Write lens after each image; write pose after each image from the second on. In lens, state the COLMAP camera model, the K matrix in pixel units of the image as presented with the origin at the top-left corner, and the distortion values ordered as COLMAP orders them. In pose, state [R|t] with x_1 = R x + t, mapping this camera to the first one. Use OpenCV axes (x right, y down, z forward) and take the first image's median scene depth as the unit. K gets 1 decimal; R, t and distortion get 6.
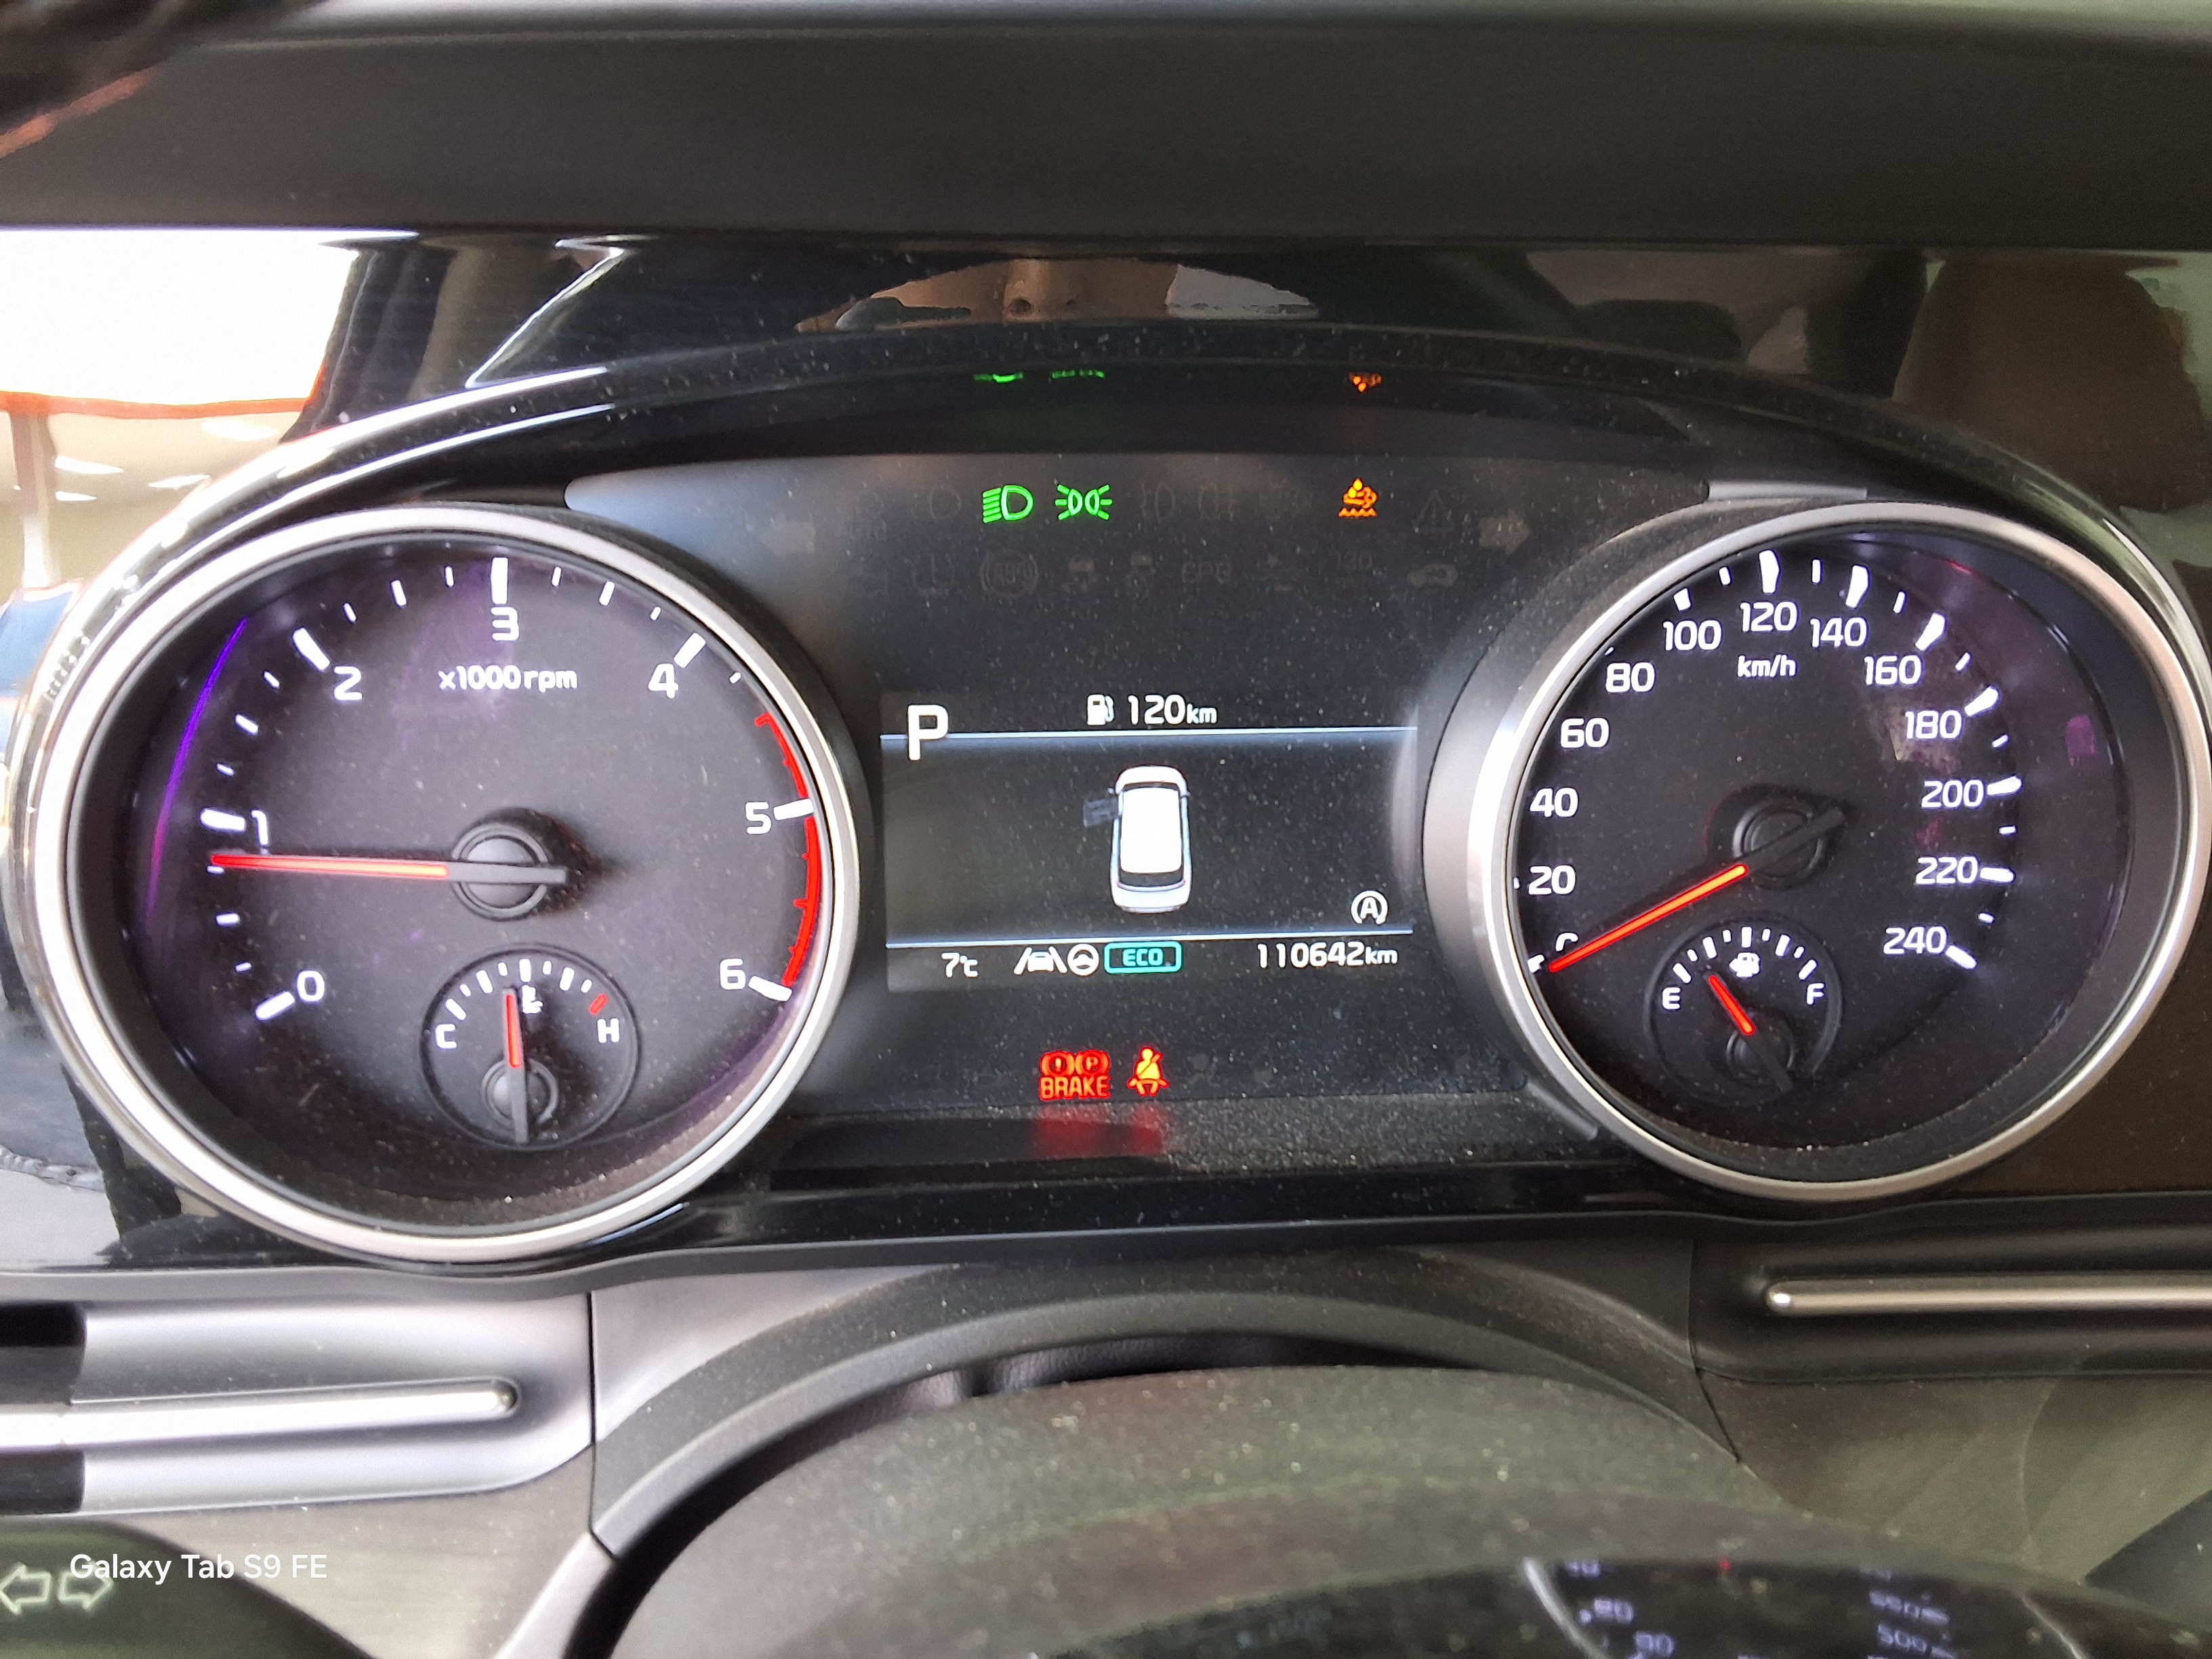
lens RADIAL K [[1801.0, 0, 1097.7], [0, 1801.0, 831.4], [0, 0, 1]] dist [0.086897, -0.035474]
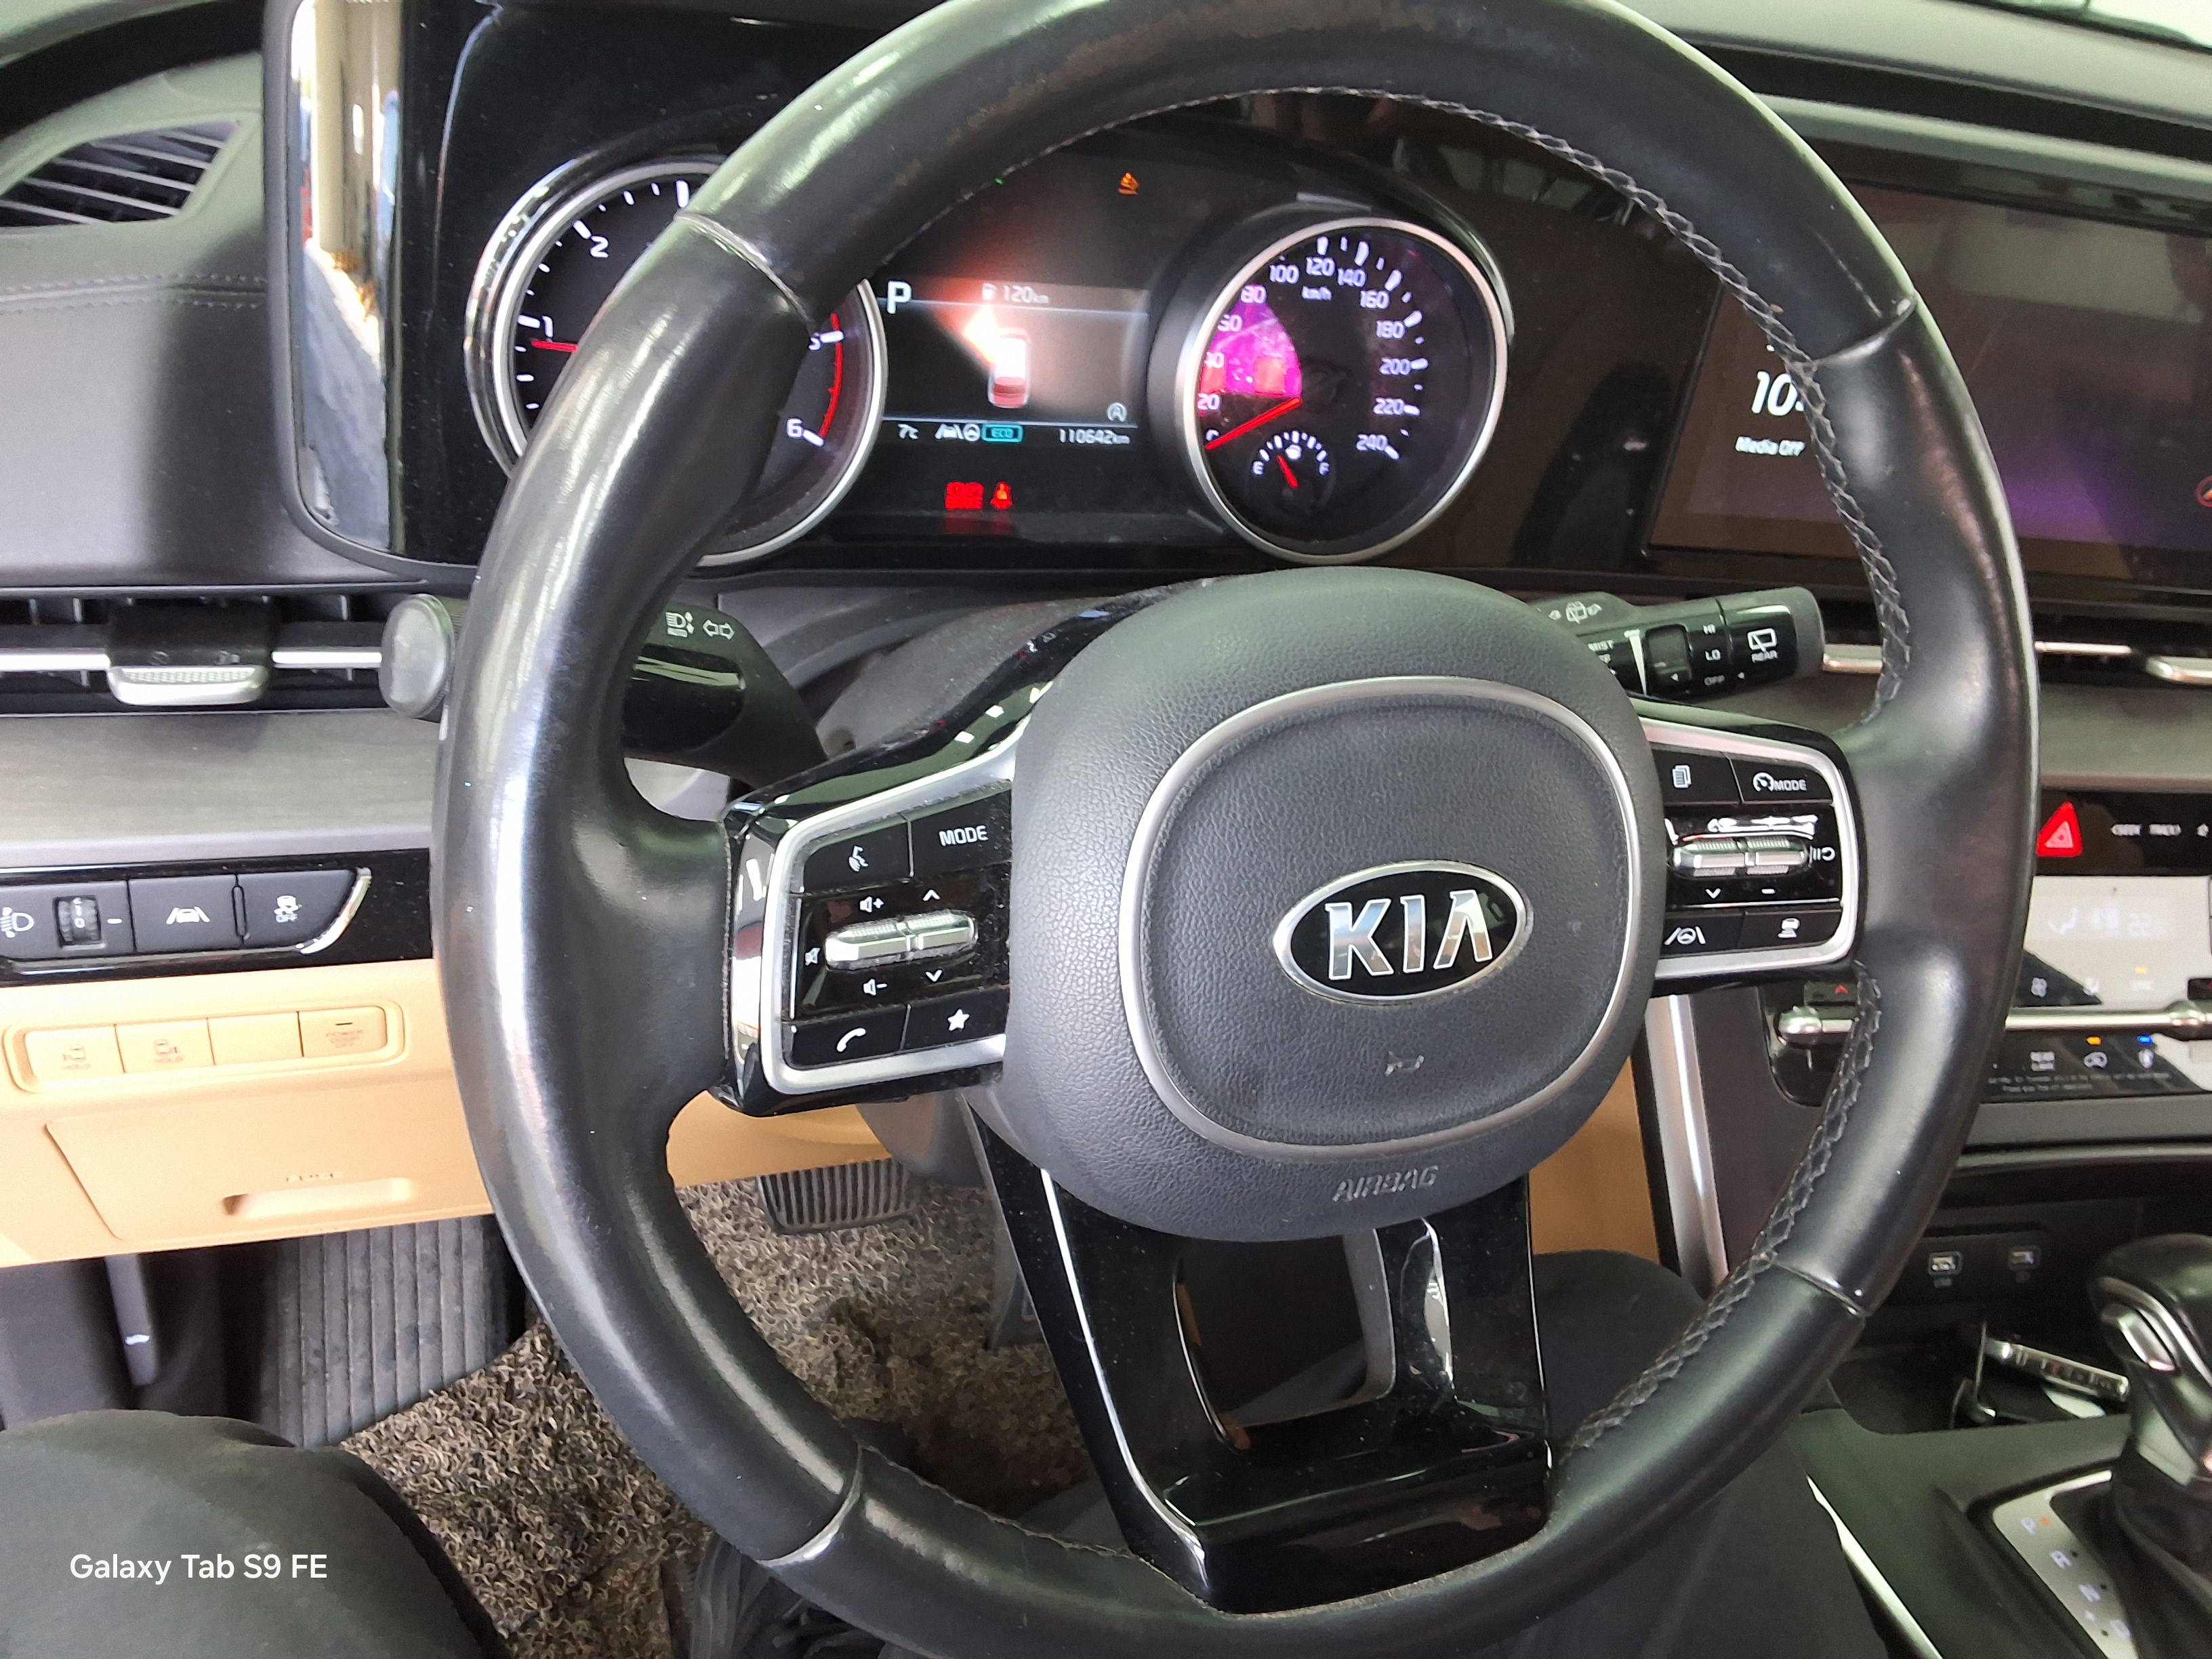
lens RADIAL K [[1801.0, 0, 1114.5], [0, 1801.0, 822.8], [0, 0, 1]] dist [0.086897, -0.035474]
pose [[0.951790, -0.019632, 0.306121, -0.446930], [-0.048734, 0.975597, 0.214090, 0.057249], [-0.302854, -0.218687, 0.927607, -0.863622]]
